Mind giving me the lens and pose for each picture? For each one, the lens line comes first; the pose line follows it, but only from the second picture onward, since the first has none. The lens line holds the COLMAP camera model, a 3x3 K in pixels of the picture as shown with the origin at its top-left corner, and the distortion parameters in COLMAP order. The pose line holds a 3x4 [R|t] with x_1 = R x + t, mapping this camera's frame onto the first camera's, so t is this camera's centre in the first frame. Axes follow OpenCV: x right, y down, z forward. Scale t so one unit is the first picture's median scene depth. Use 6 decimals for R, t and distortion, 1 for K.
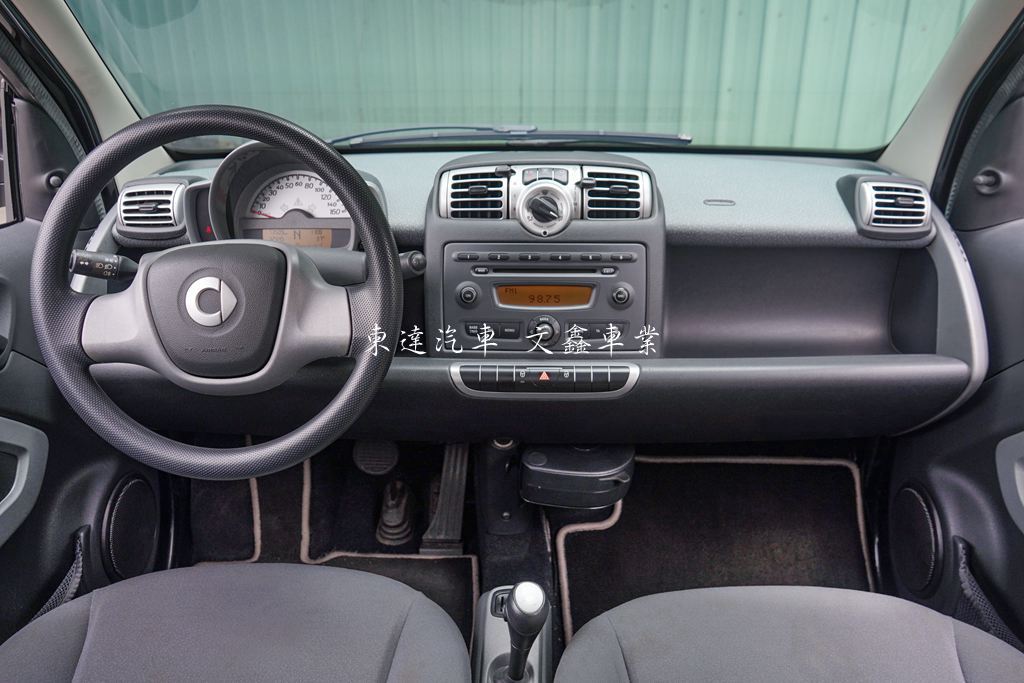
lens RADIAL K [[846.2, 0, 512.0], [0, 846.2, 341.5], [0, 0, 1]] dist [-0.010852, -0.002877]
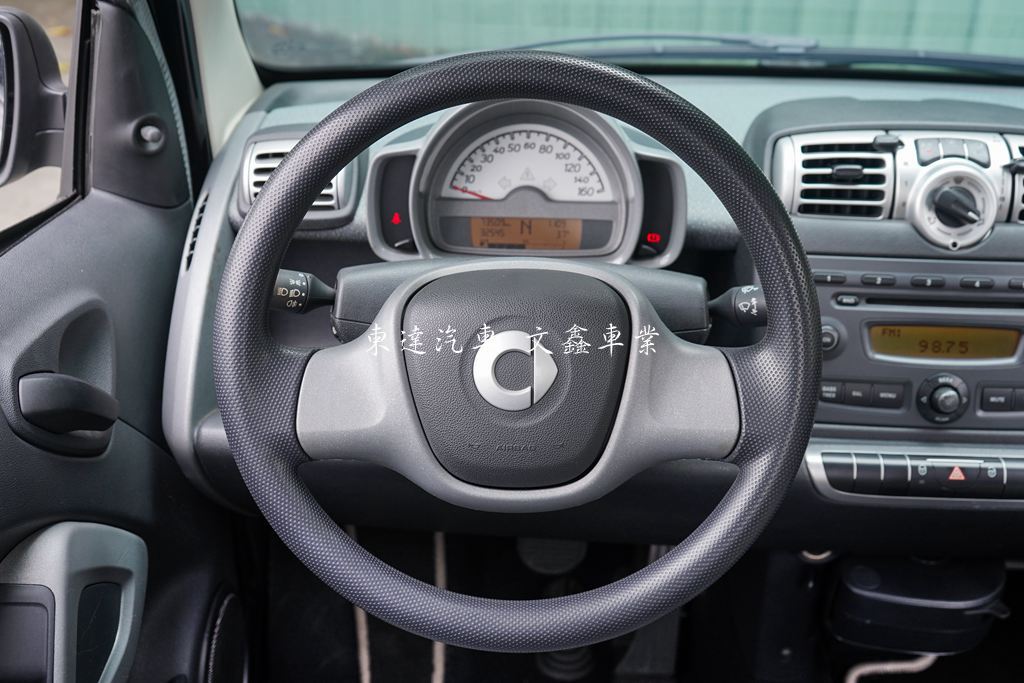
lens RADIAL K [[1254.9, 0, 512.0], [0, 1254.9, 341.5], [0, 0, 1]] dist [-0.004593, 0.001959]
pose [[0.999566, 0.022309, 0.019262, -0.304702], [-0.023095, 0.998868, 0.041581, -0.086353], [-0.018312, -0.042007, 0.998949, 0.067148]]
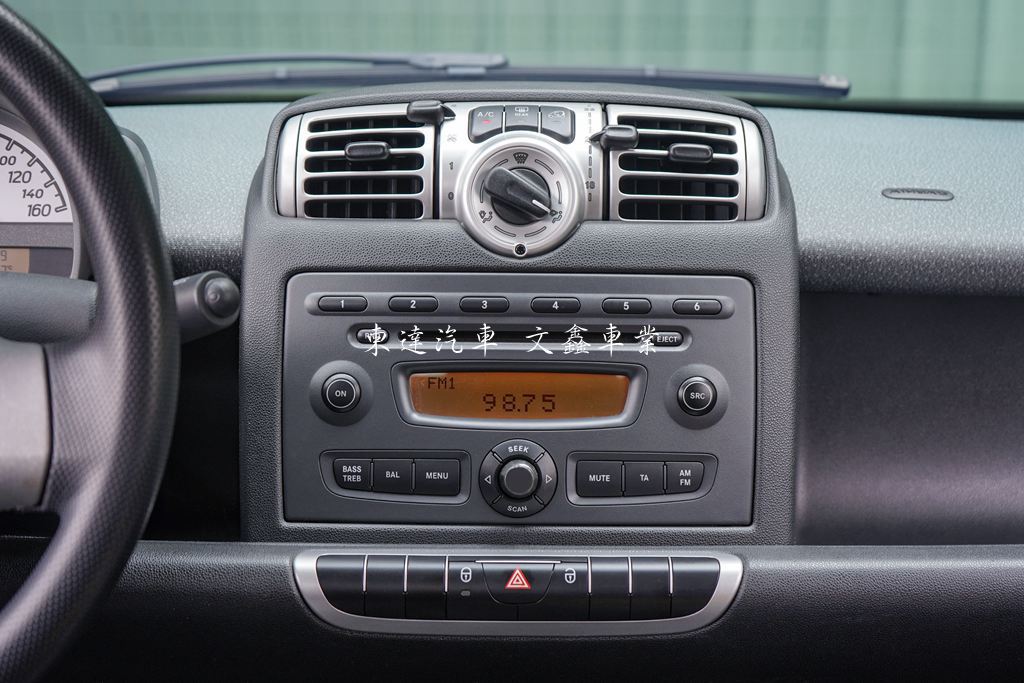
lens RADIAL K [[1816.8, 0, 512.0], [0, 1816.8, 341.5], [0, 0, 1]] dist [-0.016169, -0.062899]
pose [[0.999614, 0.006675, 0.026967, 0.009769], [-0.002660, 0.989244, -0.146252, 0.053641], [-0.027653, 0.146124, 0.988880, 0.087643]]
